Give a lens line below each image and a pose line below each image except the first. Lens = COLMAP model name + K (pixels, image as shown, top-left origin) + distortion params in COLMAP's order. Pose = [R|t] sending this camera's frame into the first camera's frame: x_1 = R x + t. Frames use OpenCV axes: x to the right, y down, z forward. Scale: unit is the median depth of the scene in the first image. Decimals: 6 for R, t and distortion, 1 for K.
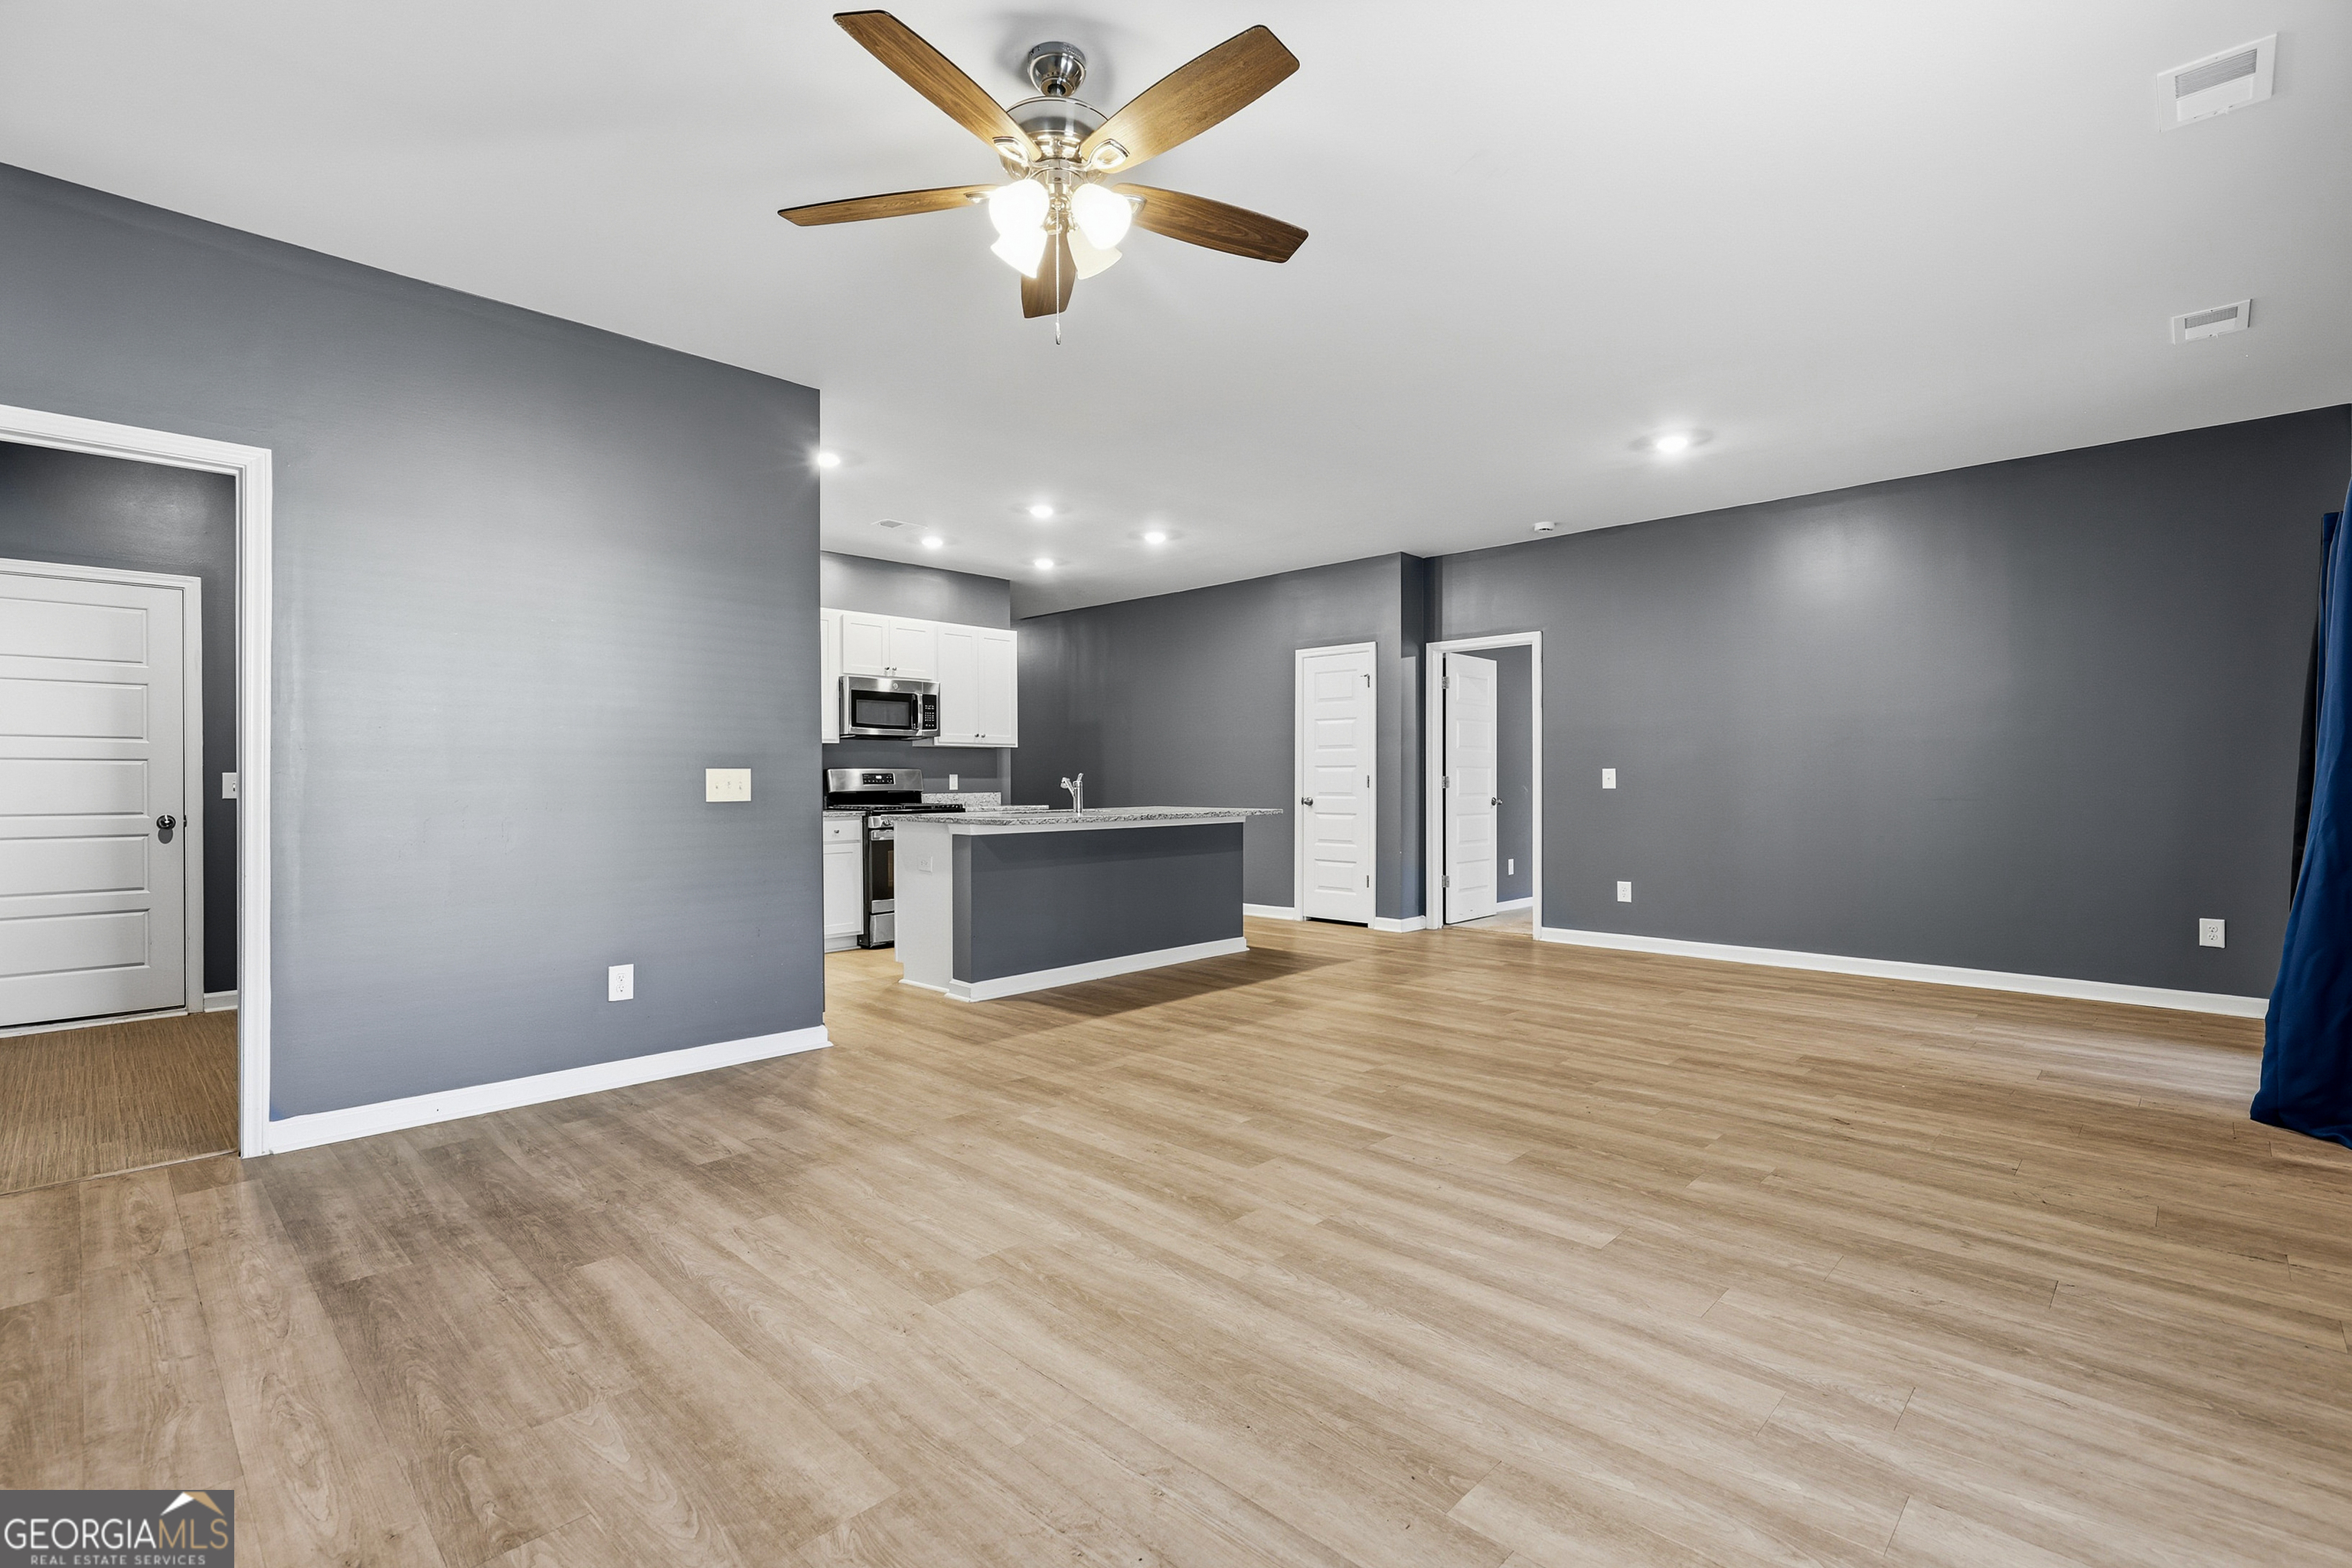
lens RADIAL K [[1079.4, 0, 1176.0], [0, 1079.4, 784.0], [0, 0, 1]] dist [-0.003831, -0.000259]
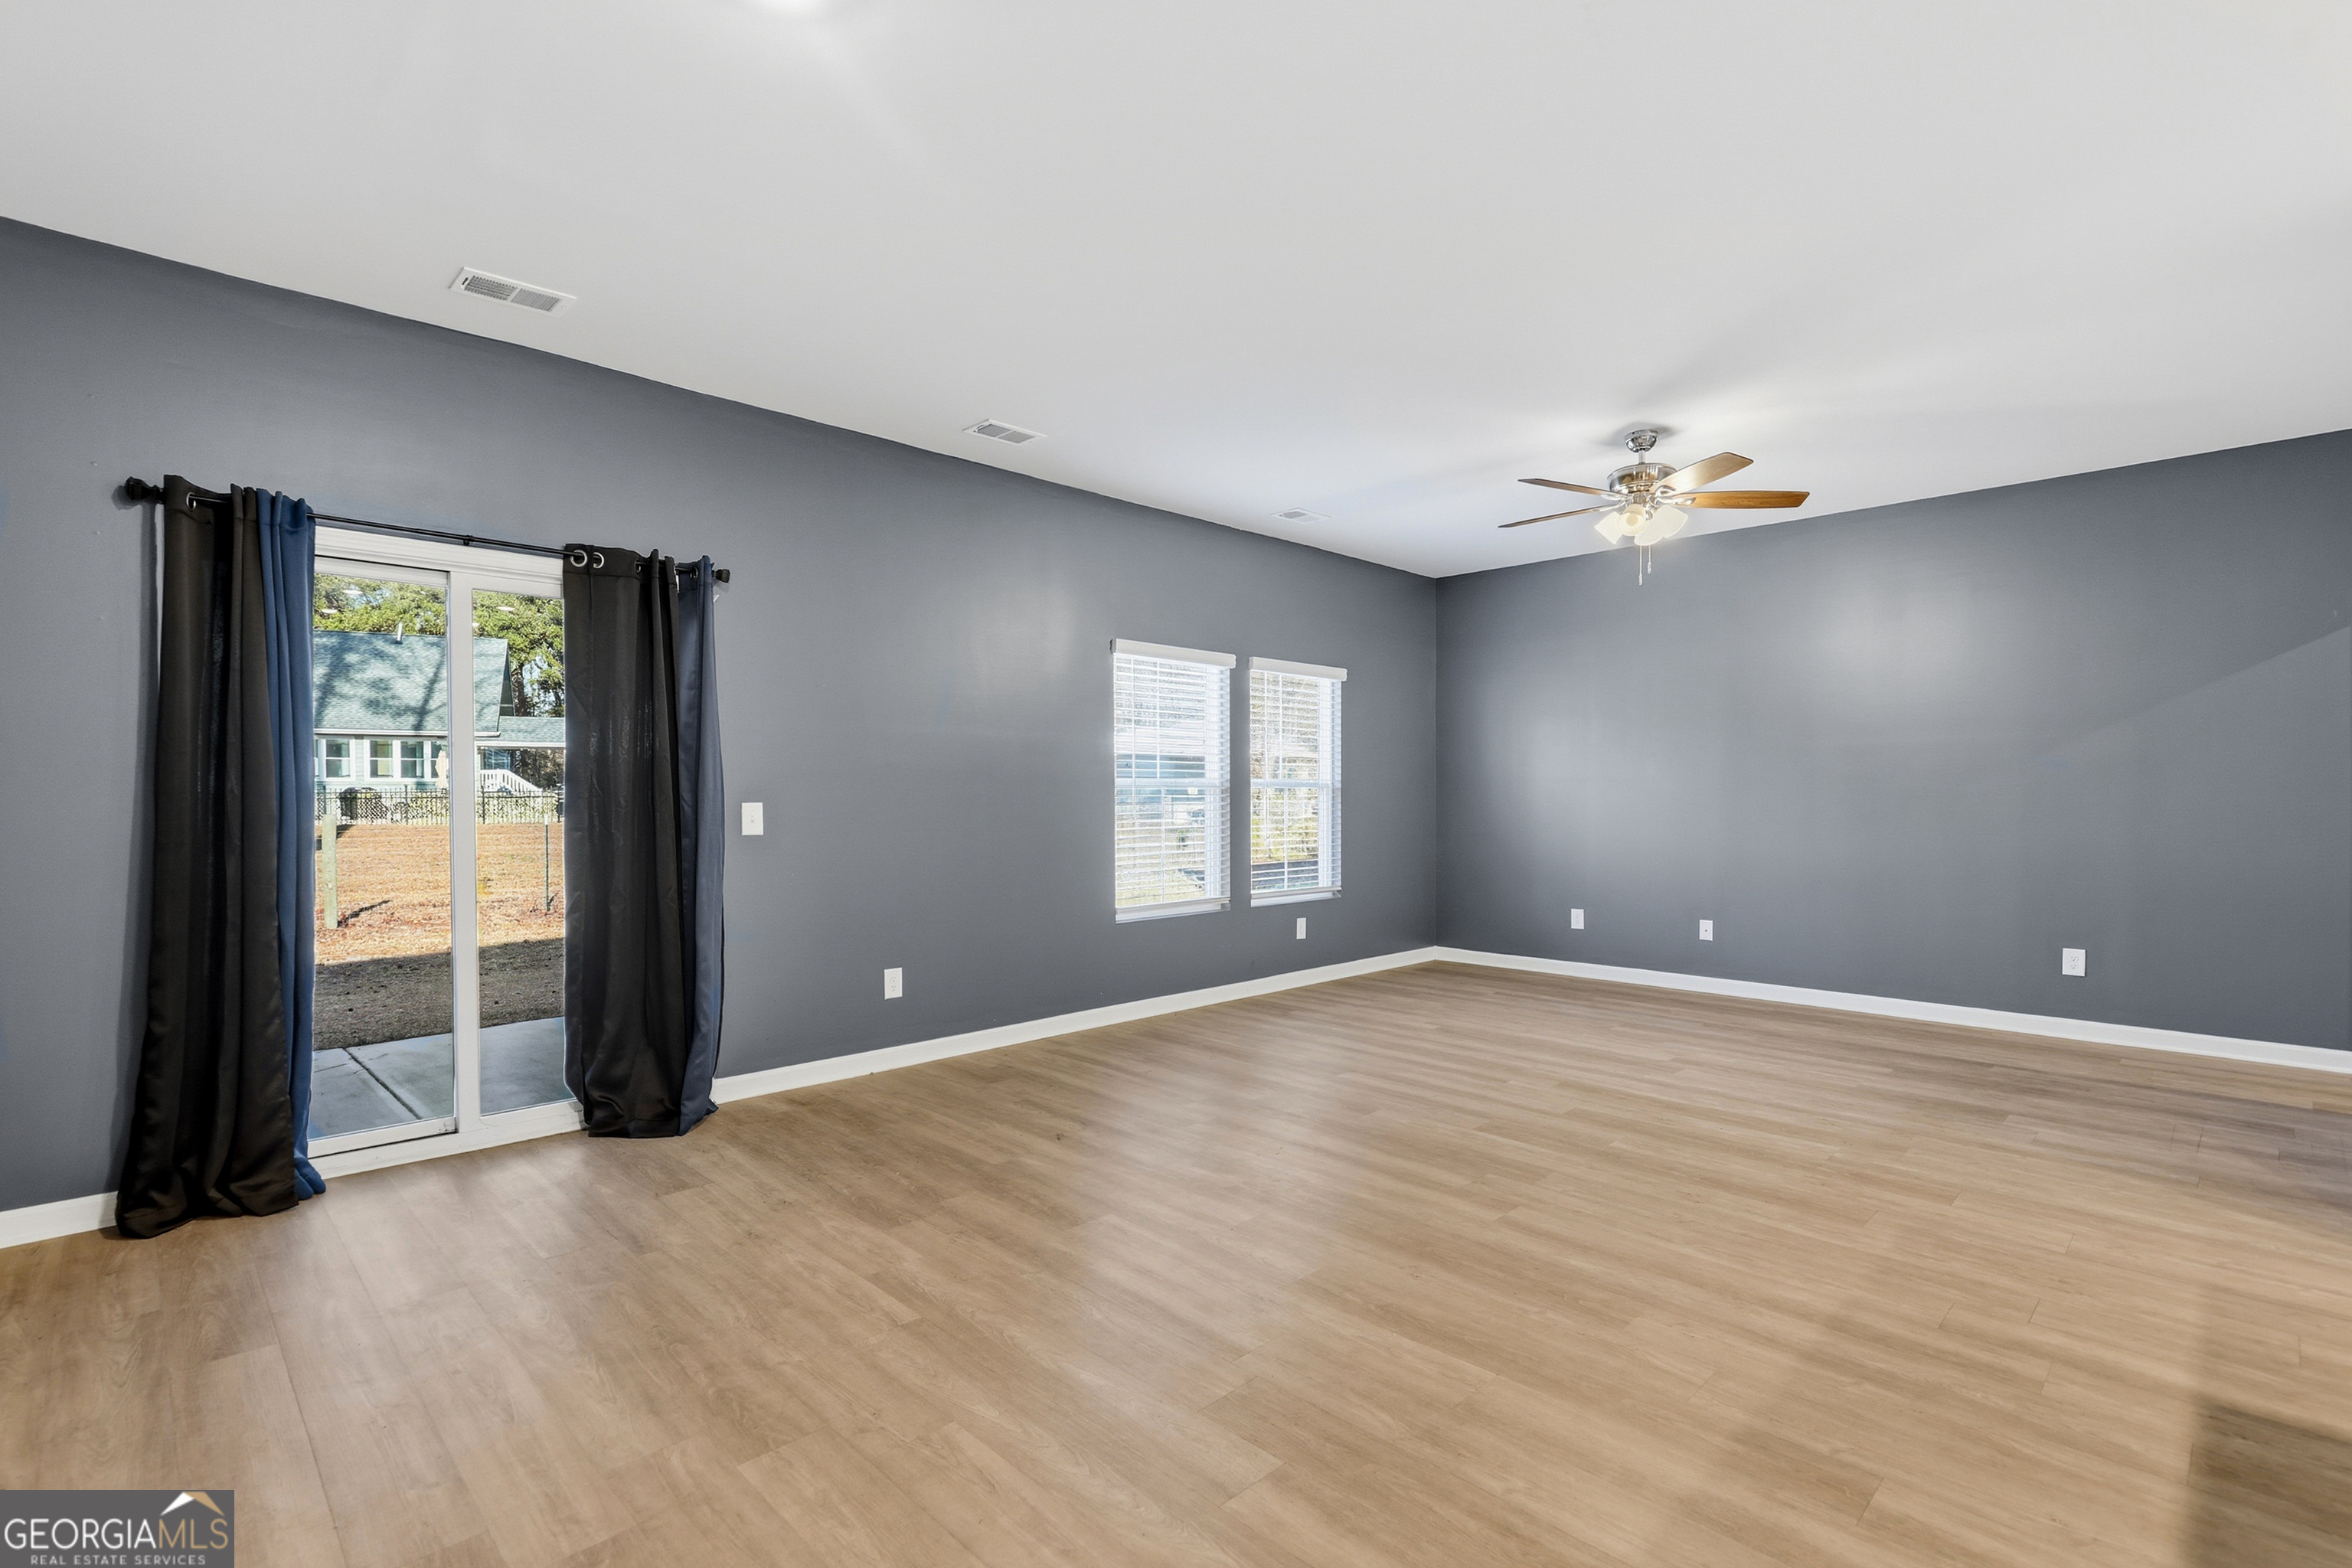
lens RADIAL K [[1079.4, 0, 1176.0], [0, 1079.4, 784.0], [0, 0, 1]] dist [-0.003831, -0.000259]
pose [[-0.999568, 0.006570, 0.028650, 0.454270], [0.006459, 0.999971, -0.003962, -0.038237], [-0.028676, -0.003776, -0.999582, 2.042158]]
